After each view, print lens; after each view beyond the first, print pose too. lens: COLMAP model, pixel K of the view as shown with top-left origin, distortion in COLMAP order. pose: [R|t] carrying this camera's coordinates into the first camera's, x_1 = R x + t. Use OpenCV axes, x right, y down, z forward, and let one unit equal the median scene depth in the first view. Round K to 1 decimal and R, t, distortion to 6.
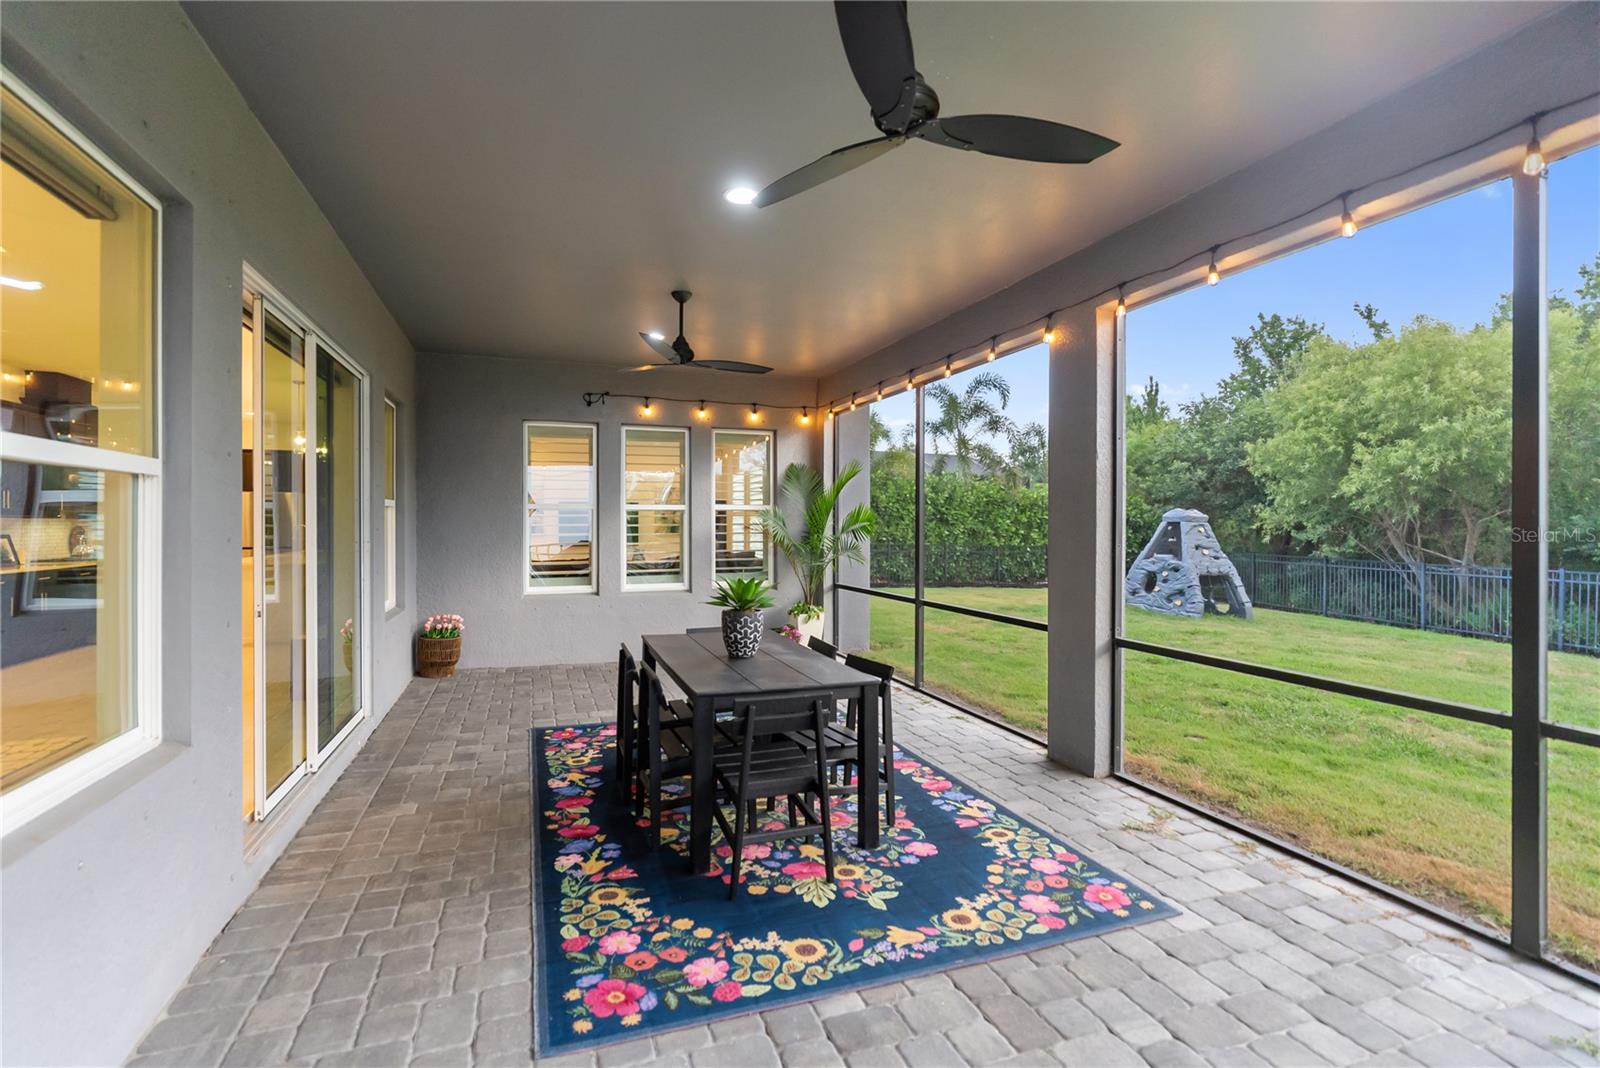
lens RADIAL K [[743.1, 0, 791.9], [0, 743.1, 504.0], [0, 0, 1]] dist [0.001070, 0.000442]
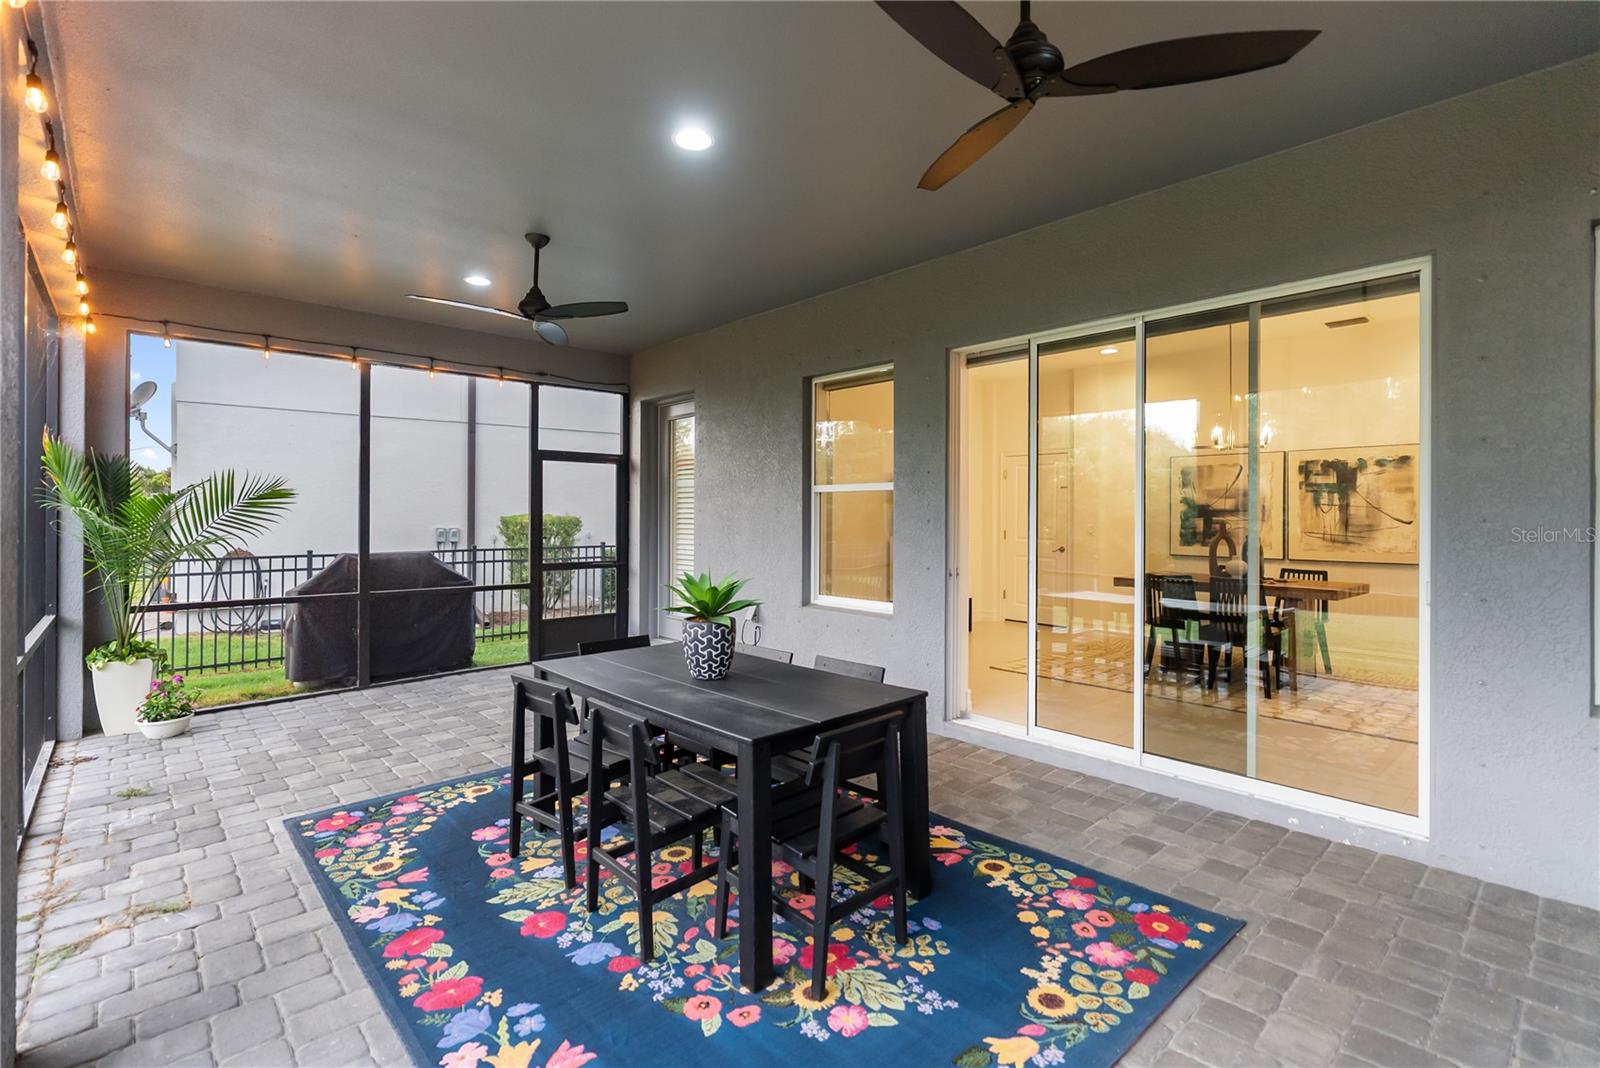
lens RADIAL K [[743.1, 0, 791.9], [0, 743.1, 504.0], [0, 0, 1]] dist [0.001070, 0.000442]
pose [[-0.925941, -0.009206, -0.377555, 0.169486], [0.007796, 0.999024, -0.043481, 0.065596], [0.377587, -0.043205, -0.924966, 1.992580]]
